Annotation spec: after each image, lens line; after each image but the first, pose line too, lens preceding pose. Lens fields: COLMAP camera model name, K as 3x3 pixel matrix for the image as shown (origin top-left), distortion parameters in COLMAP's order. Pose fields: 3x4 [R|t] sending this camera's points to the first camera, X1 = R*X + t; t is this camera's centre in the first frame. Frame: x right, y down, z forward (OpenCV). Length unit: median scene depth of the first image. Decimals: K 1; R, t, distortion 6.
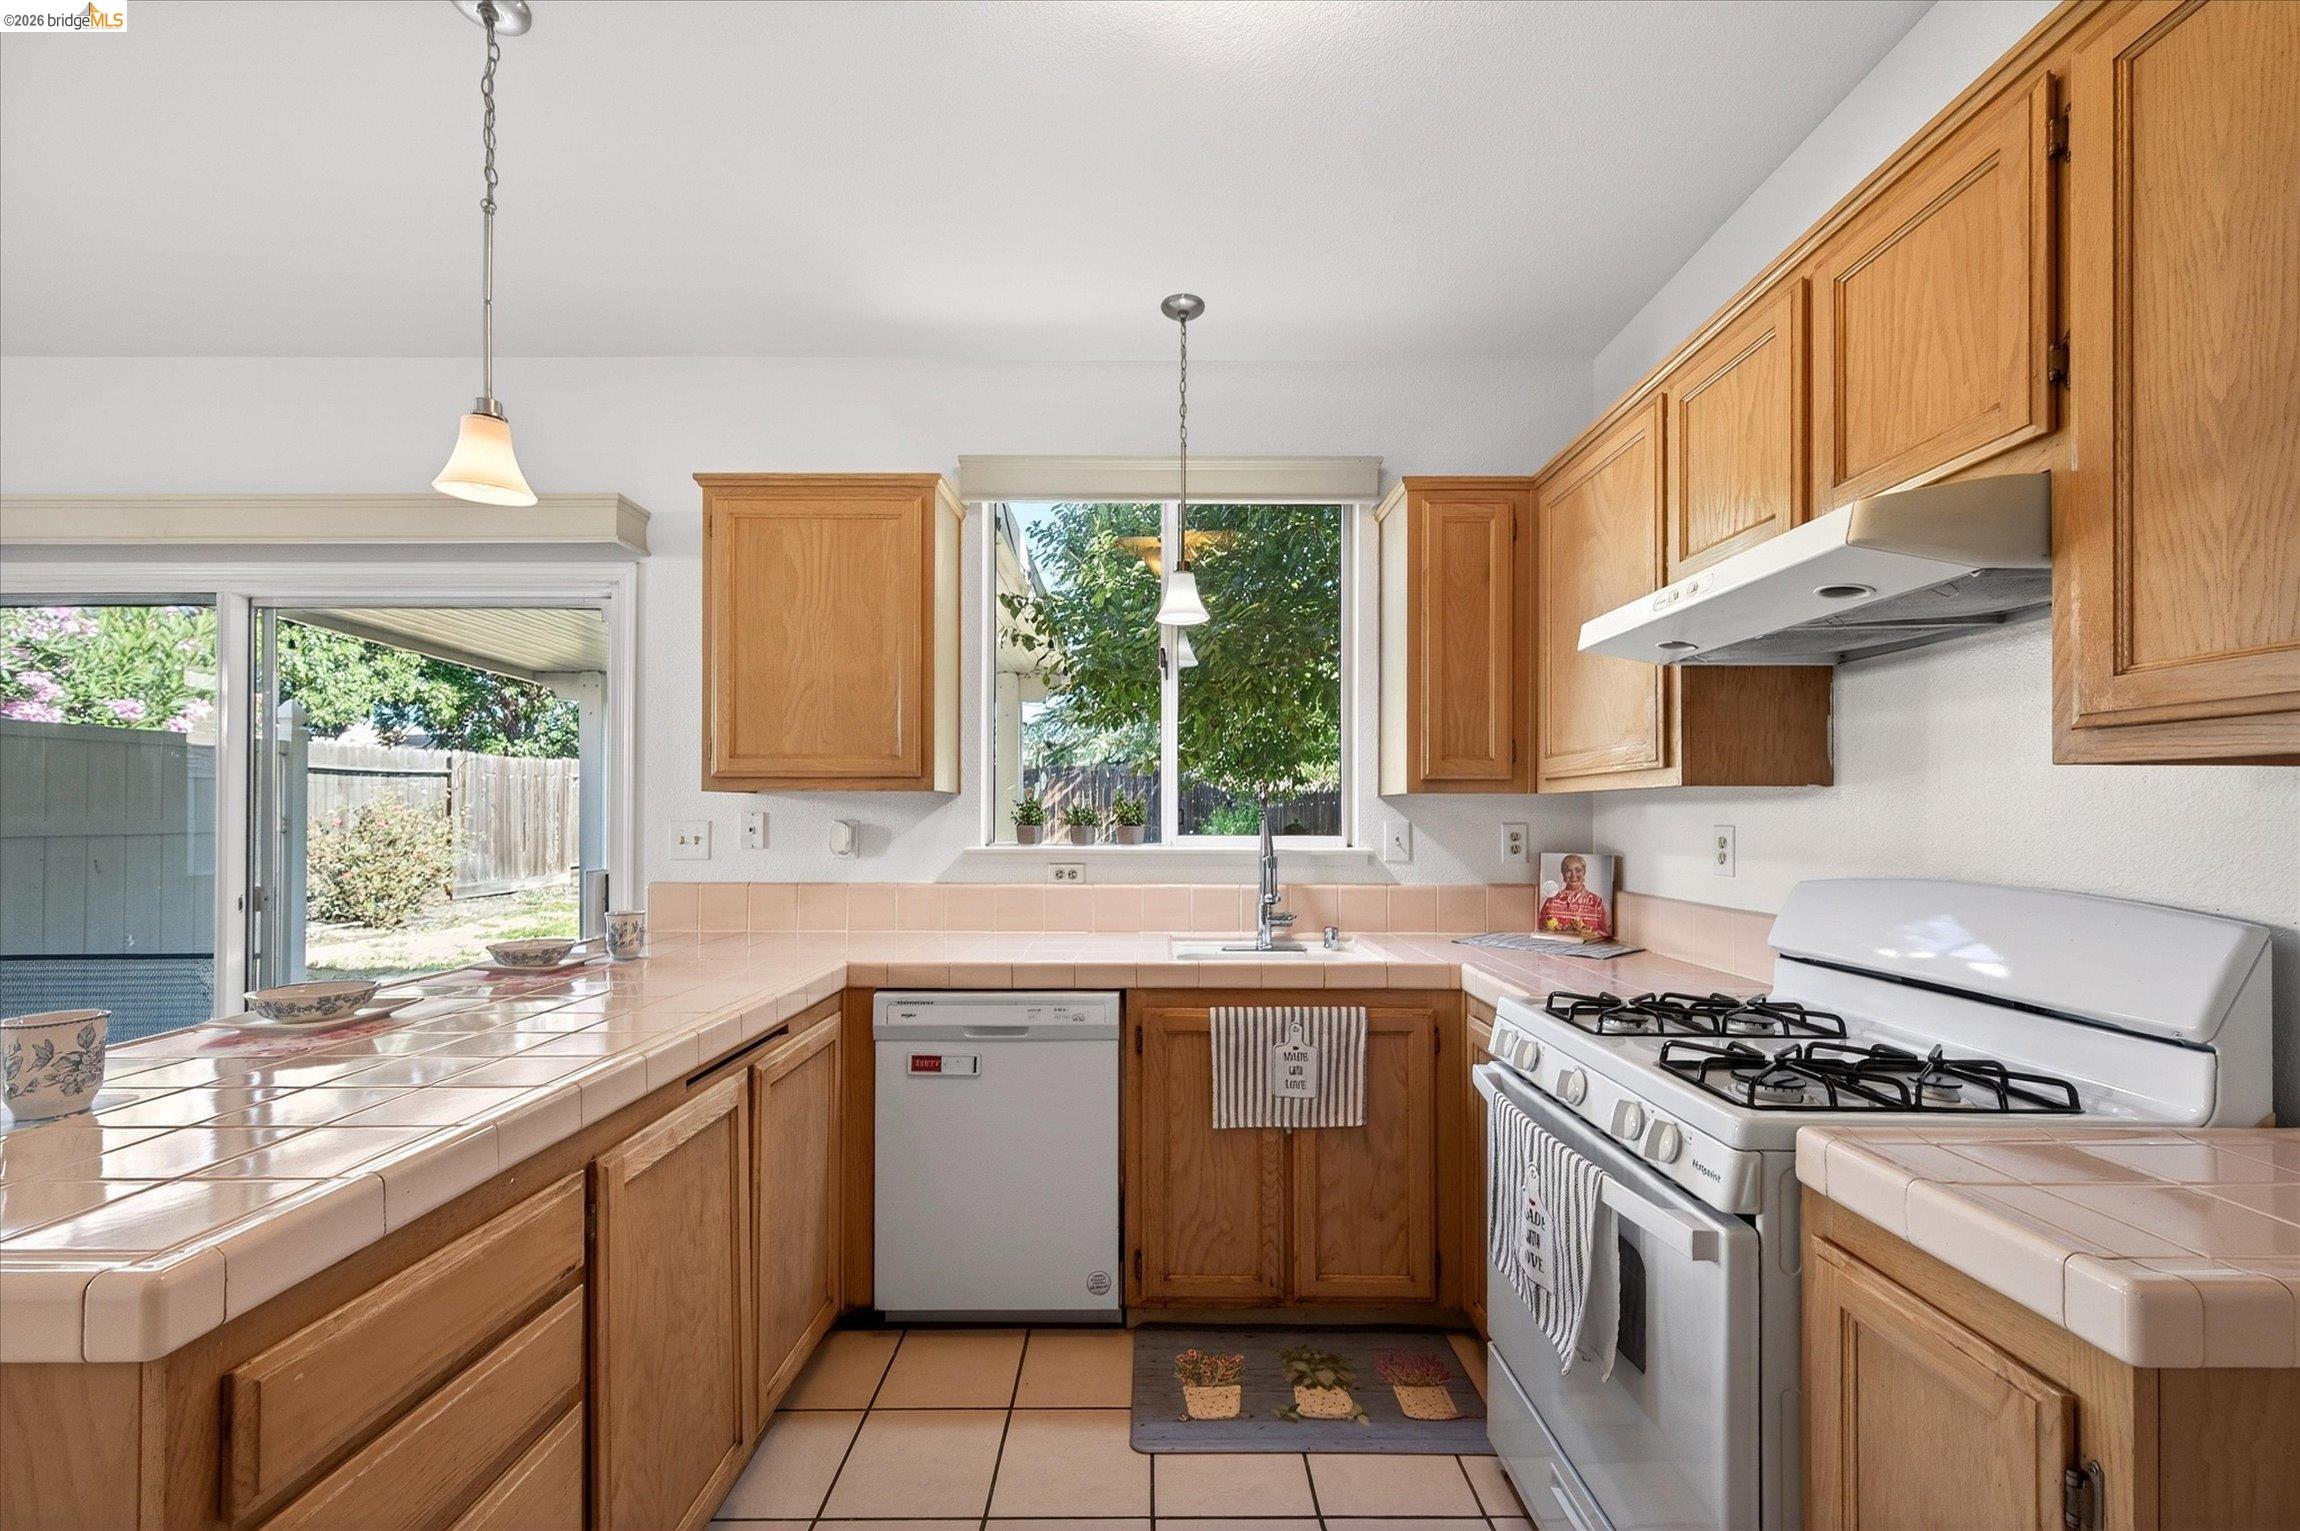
lens RADIAL K [[904.2, 0, 1158.9], [0, 904.2, 804.5], [0, 0, 1]] dist [0.013184, -0.008072]
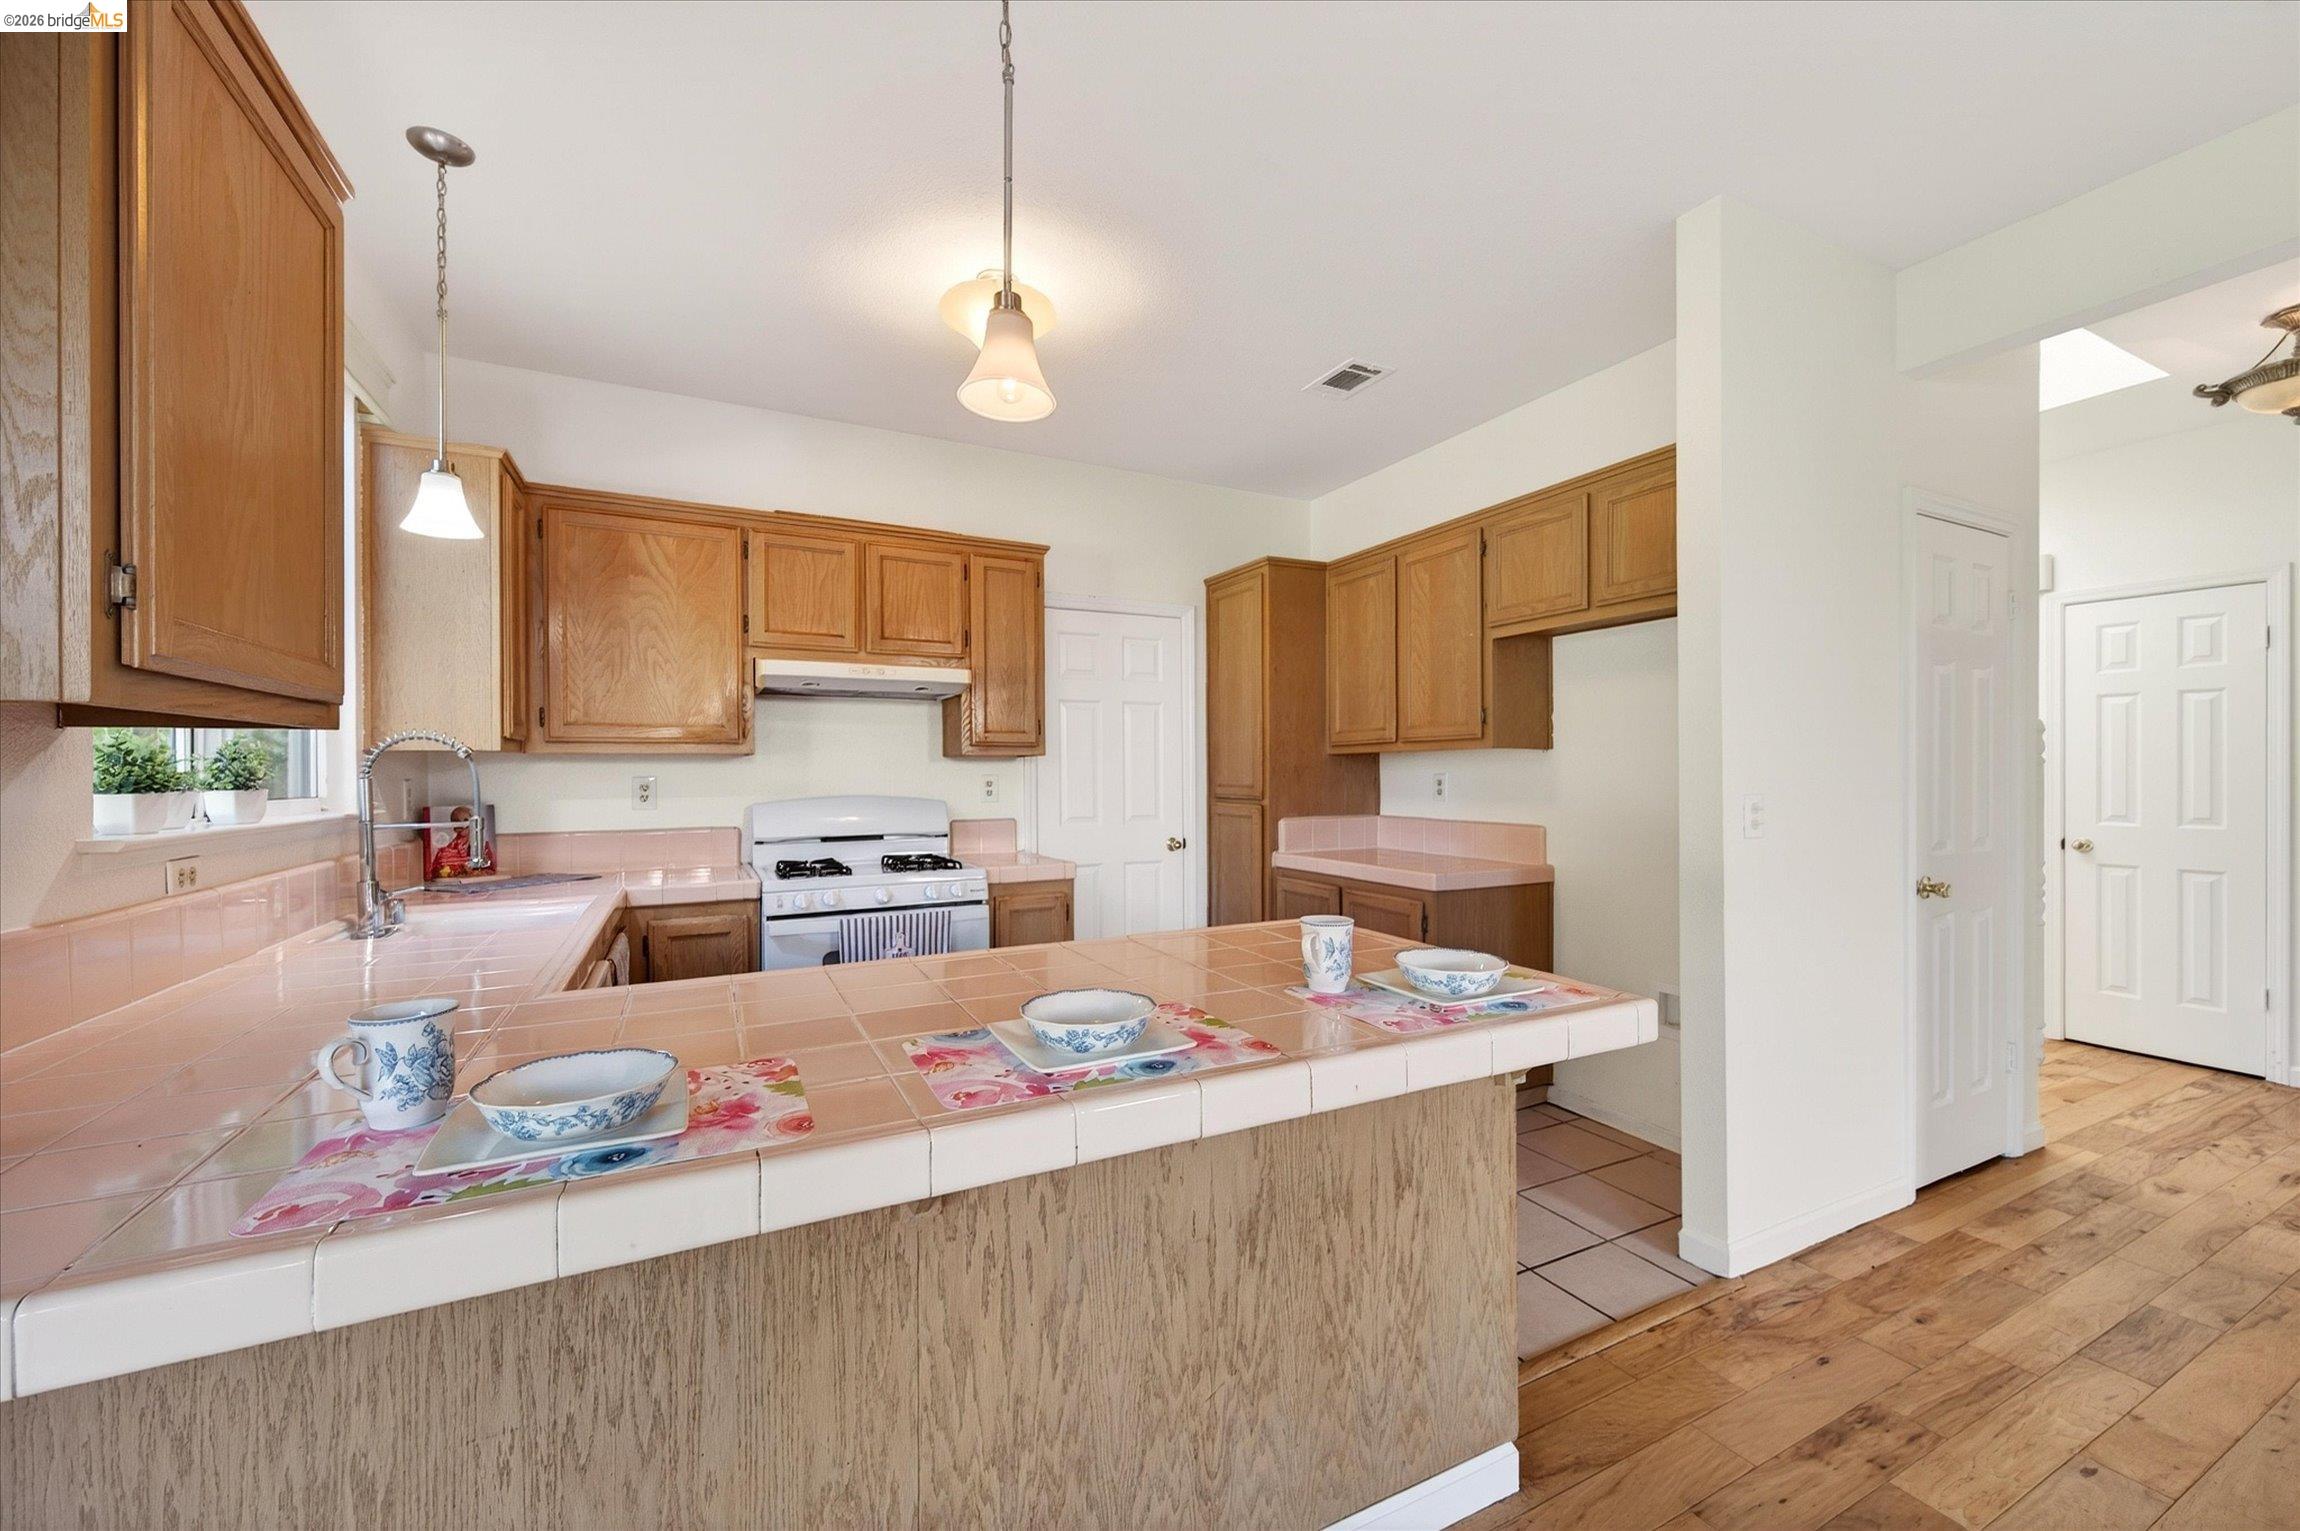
lens RADIAL K [[898.4, 0, 1156.1], [0, 898.4, 775.6], [0, 0, 1]] dist [0.008640, -0.000445]
pose [[-0.448713, -0.003343, 0.893670, -1.156137], [-0.009235, 0.999957, -0.000896, 0.014559], [-0.893628, -0.008655, -0.448725, 0.900661]]
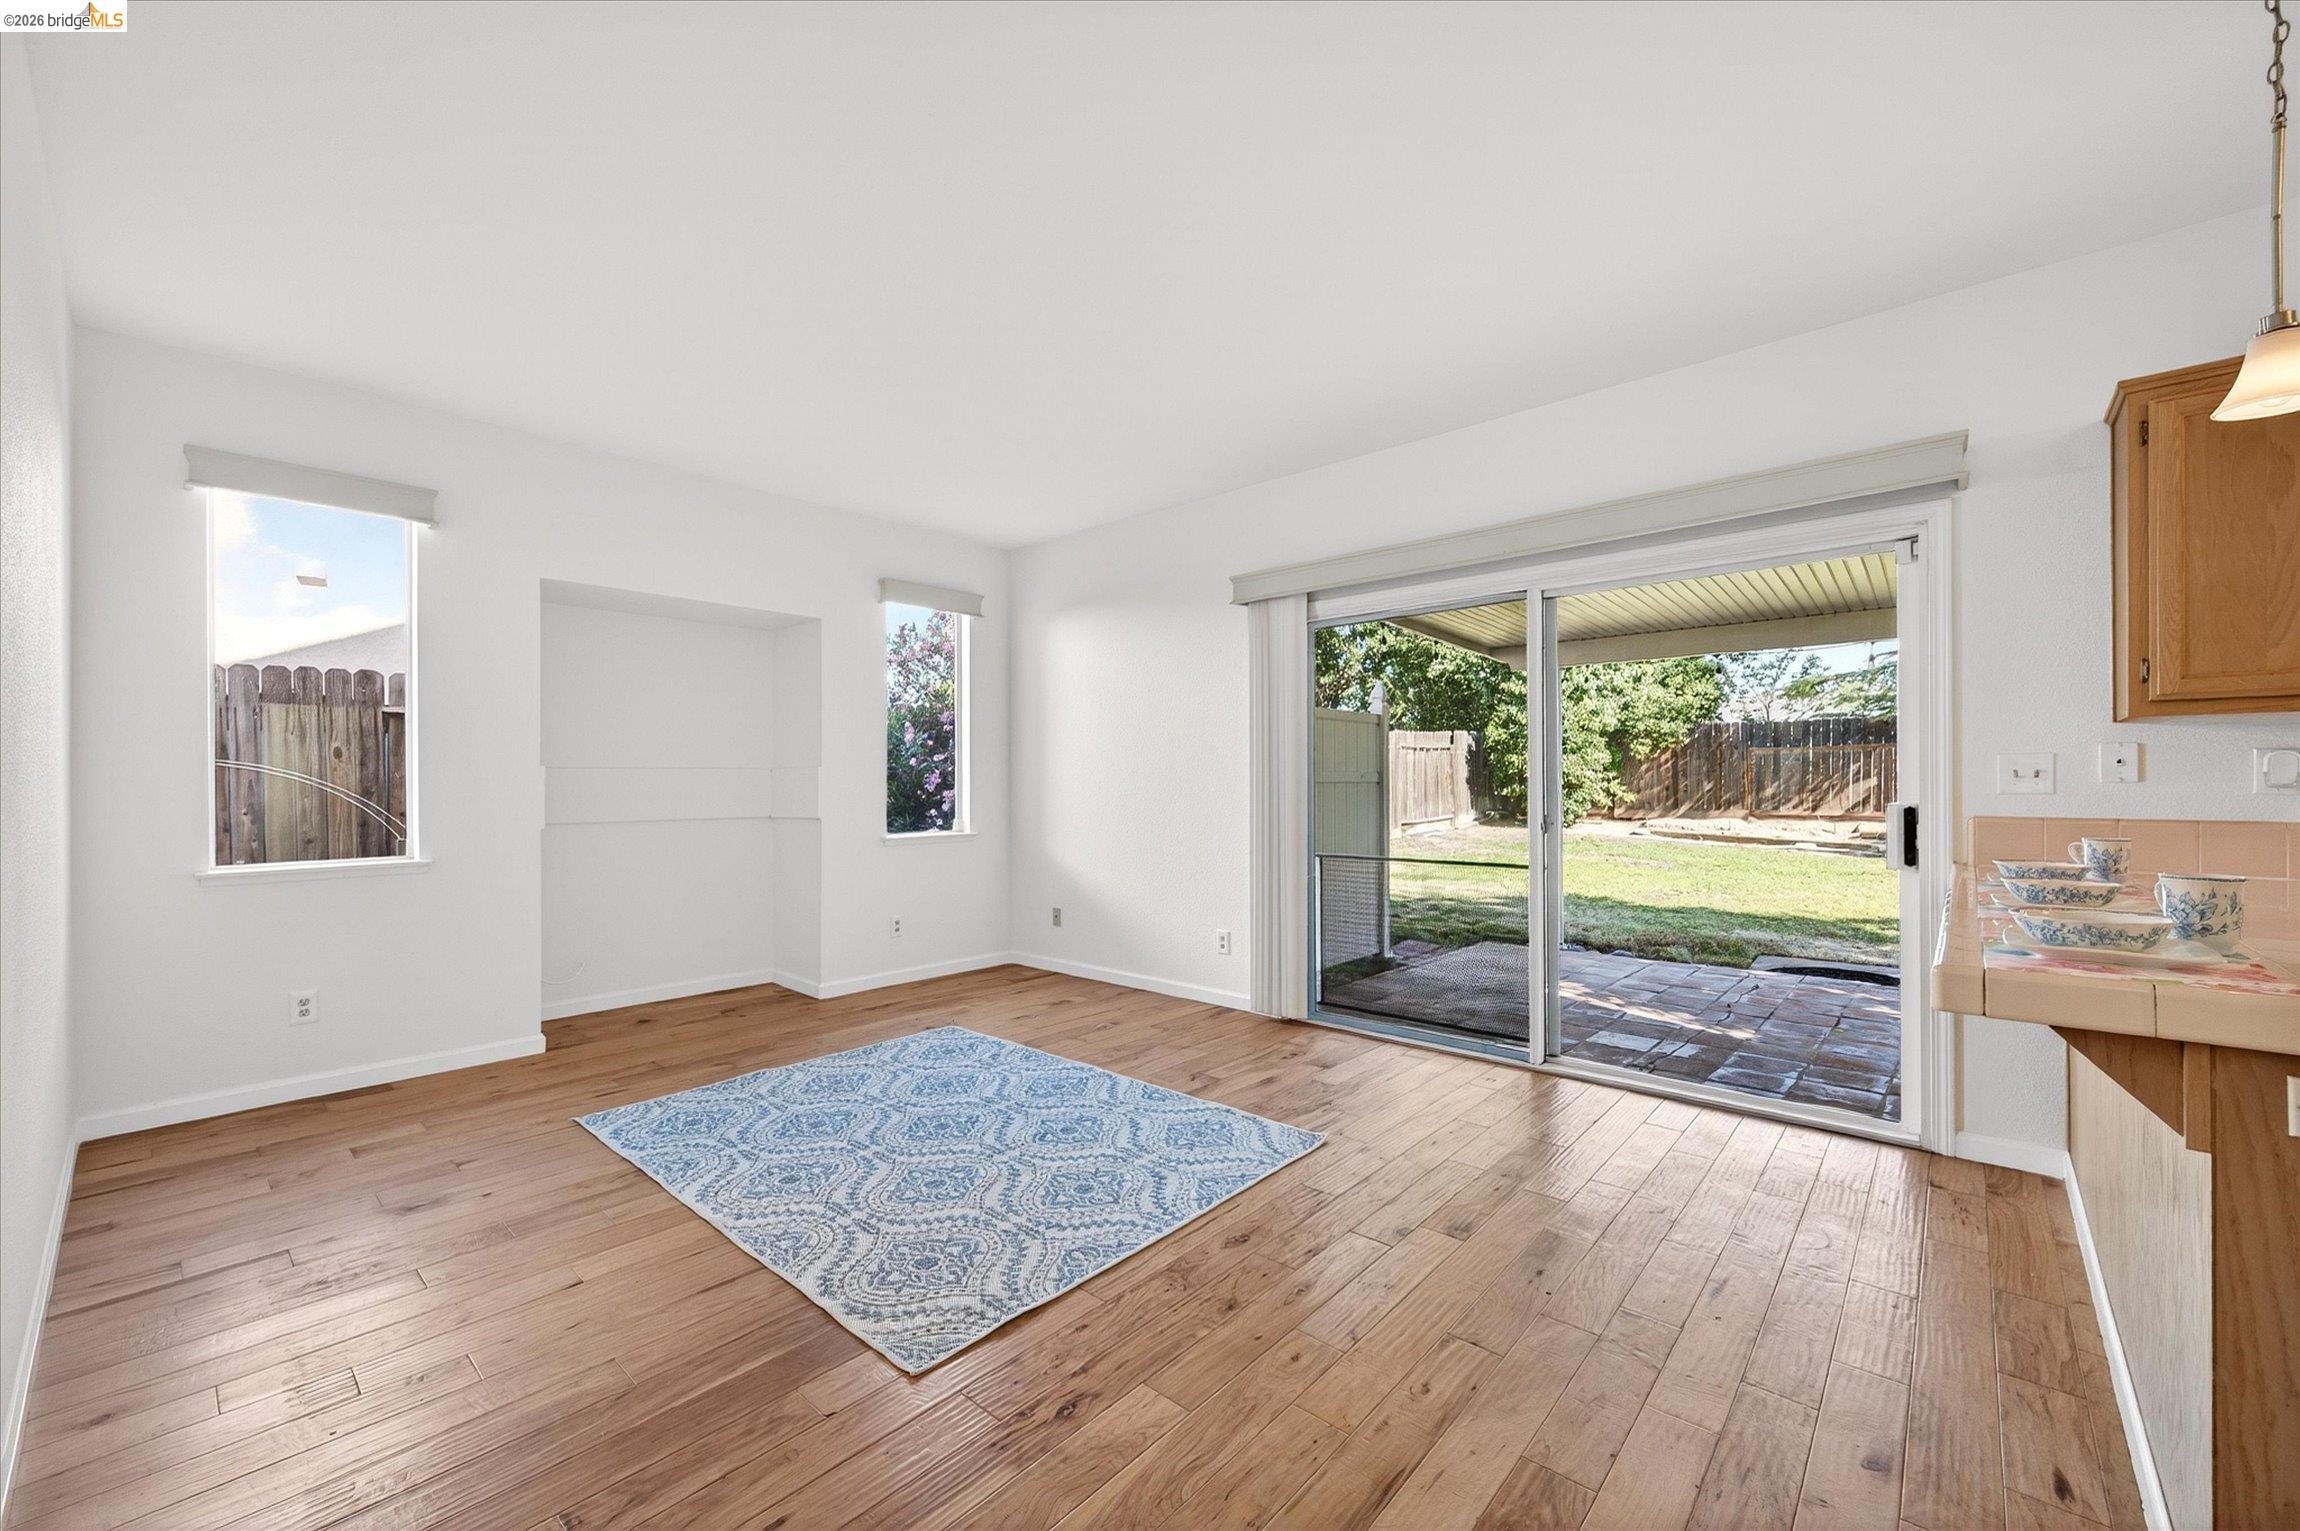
lens RADIAL K [[898.4, 0, 1156.1], [0, 898.4, 775.6], [0, 0, 1]] dist [0.008640, -0.000445]
pose [[0.741170, -0.009054, -0.671257, -0.716942], [0.010856, 0.999940, -0.001500, 0.042308], [0.671230, -0.006175, 0.741223, -0.435320]]
